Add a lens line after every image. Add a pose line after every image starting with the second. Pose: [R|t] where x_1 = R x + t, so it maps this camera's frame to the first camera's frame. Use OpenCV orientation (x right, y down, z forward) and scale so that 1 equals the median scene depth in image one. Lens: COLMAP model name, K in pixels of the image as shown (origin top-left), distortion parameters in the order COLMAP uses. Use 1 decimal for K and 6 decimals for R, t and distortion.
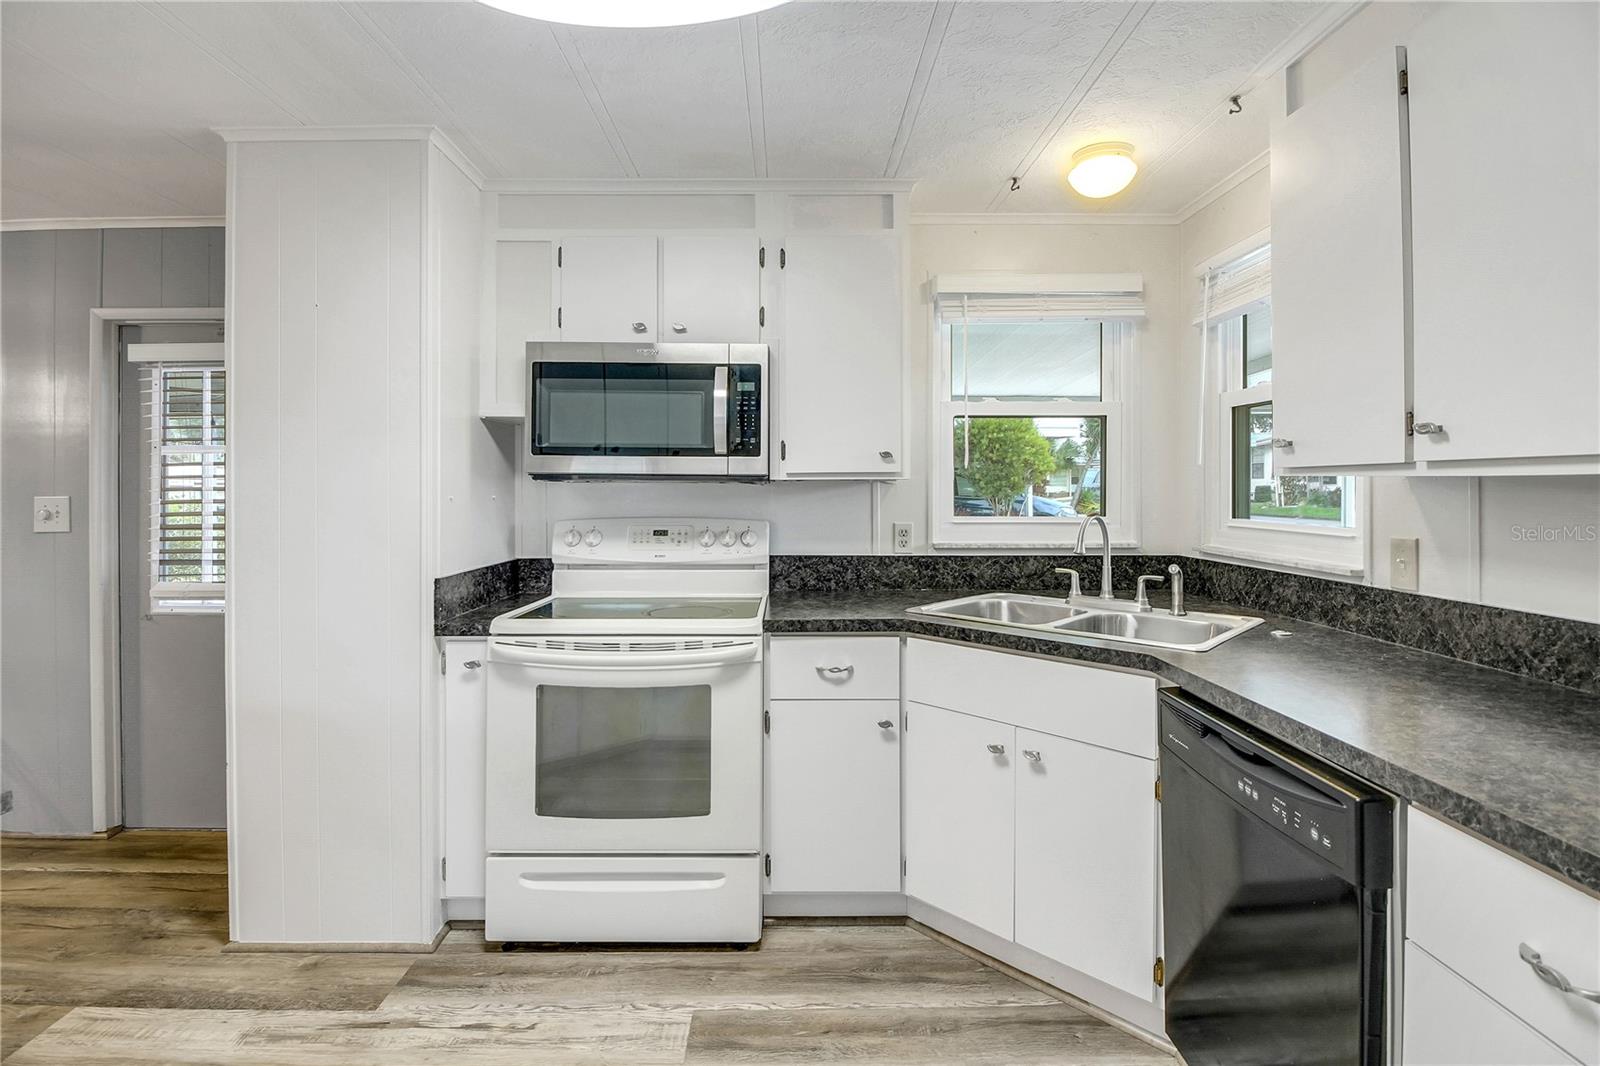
lens RADIAL K [[752.7, 0, 804.9], [0, 752.7, 486.0], [0, 0, 1]] dist [-0.014781, -0.001105]
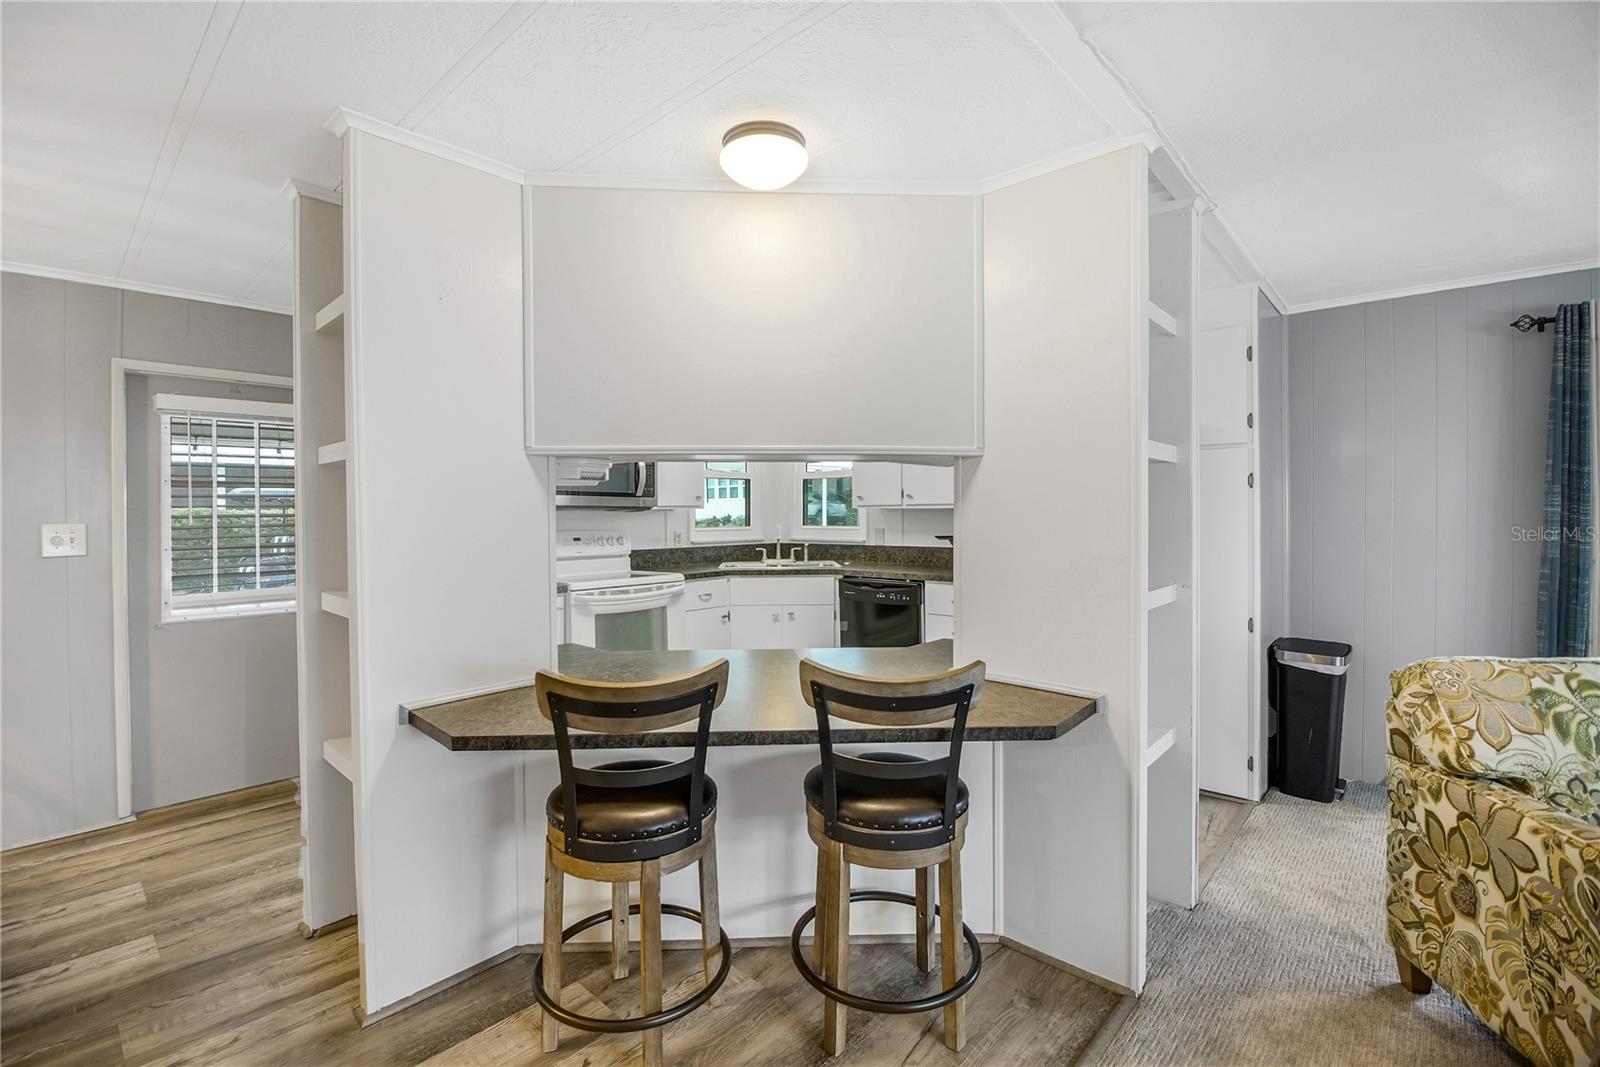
lens RADIAL K [[705.1, 0, 775.8], [0, 705.1, 511.0], [0, 0, 1]] dist [-0.000079, -0.011902]
pose [[0.700984, -0.000800, 0.713176, -1.174335], [0.004051, 0.999988, -0.002860, 0.002662], [-0.713165, 0.004893, 0.700979, -0.551852]]
